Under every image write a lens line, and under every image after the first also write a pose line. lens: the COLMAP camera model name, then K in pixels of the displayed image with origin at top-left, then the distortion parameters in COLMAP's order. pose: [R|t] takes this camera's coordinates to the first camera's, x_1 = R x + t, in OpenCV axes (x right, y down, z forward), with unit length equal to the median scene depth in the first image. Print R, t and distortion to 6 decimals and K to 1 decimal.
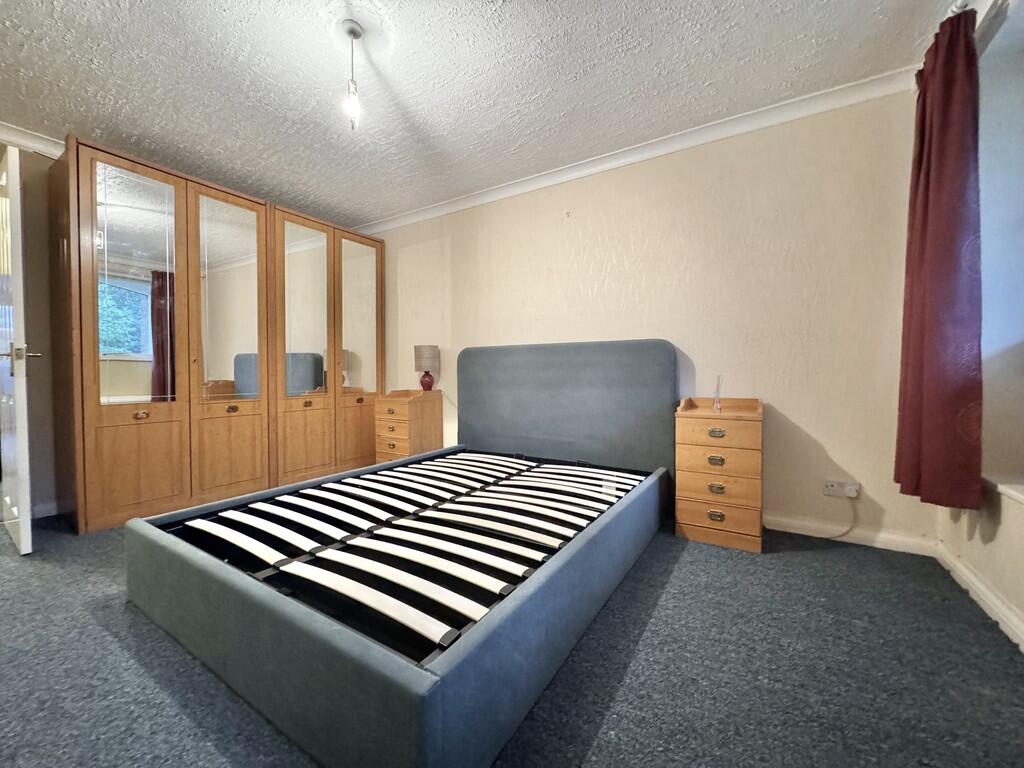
lens RADIAL K [[407.0, 0, 512.3], [0, 407.0, 383.0], [0, 0, 1]] dist [-0.003366, 0.000068]
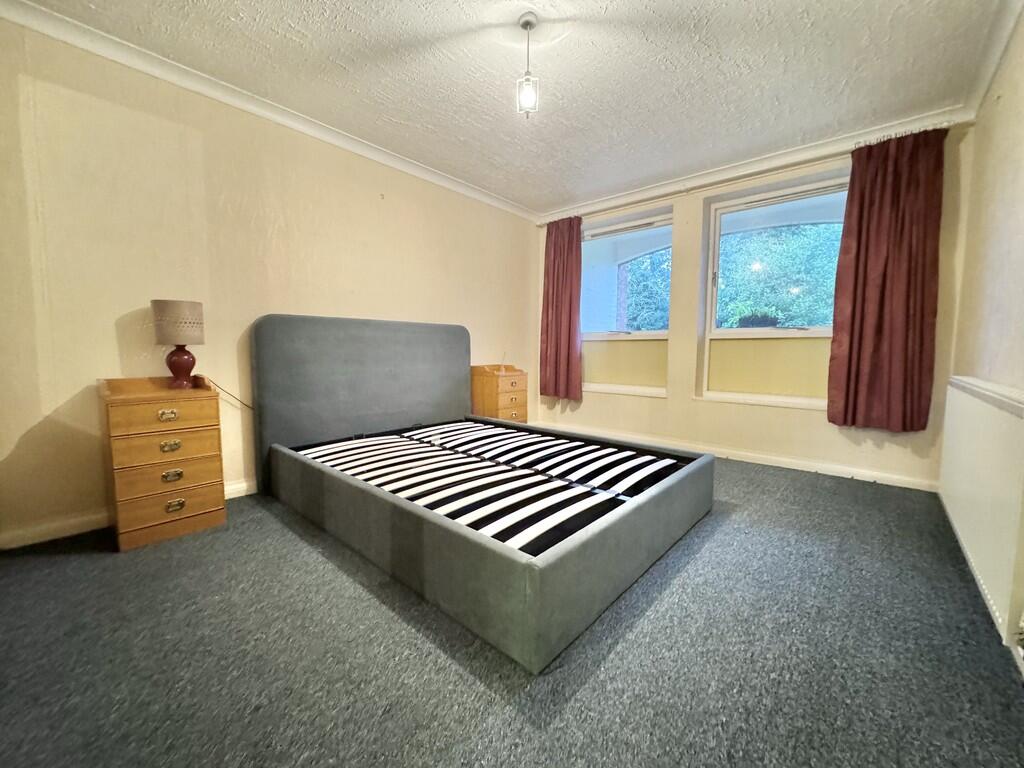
lens RADIAL K [[407.0, 0, 512.3], [0, 407.0, 383.0], [0, 0, 1]] dist [-0.003366, 0.000068]
pose [[0.164590, -0.079415, 0.983160, -0.947218], [0.018374, 0.996827, 0.077443, -0.013141], [-0.986191, 0.005318, 0.165527, 0.547746]]
